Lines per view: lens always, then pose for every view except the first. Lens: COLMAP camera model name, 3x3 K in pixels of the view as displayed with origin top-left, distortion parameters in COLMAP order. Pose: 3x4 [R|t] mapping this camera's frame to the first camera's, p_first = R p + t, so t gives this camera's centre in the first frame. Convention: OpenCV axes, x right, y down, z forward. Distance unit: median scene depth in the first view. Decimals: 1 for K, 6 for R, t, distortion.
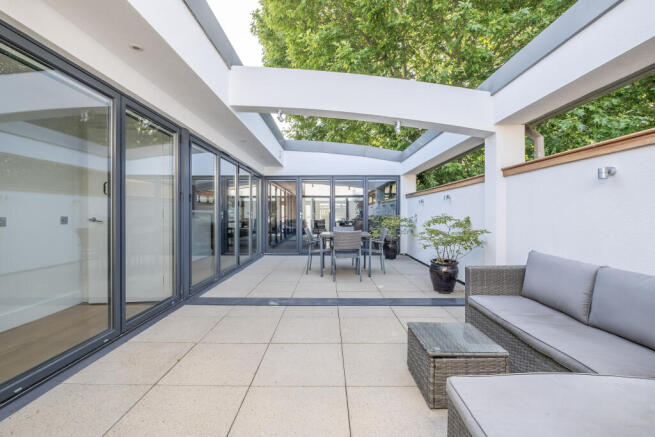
lens RADIAL K [[294.7, 0, 327.5], [0, 294.7, 218.5], [0, 0, 1]] dist [-0.002641, -0.000118]
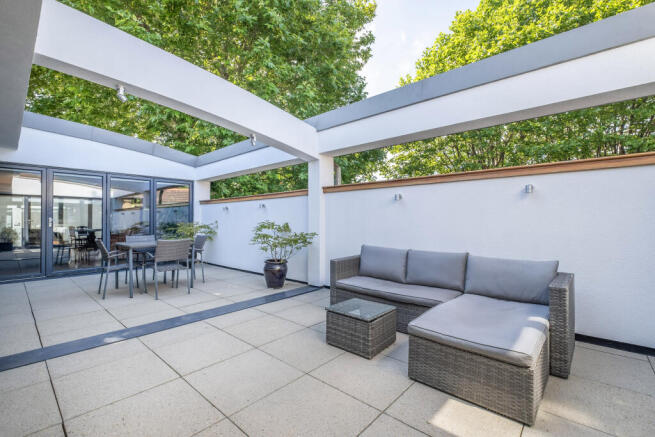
lens RADIAL K [[287.5, 0, 327.5], [0, 287.5, 218.5], [0, 0, 1]] dist [0.001563, 0.000151]
pose [[0.663167, 0.009141, 0.748415, -0.327553], [0.009436, 0.999744, -0.020573, 0.002421], [-0.748412, 0.020706, 0.662911, 0.095597]]
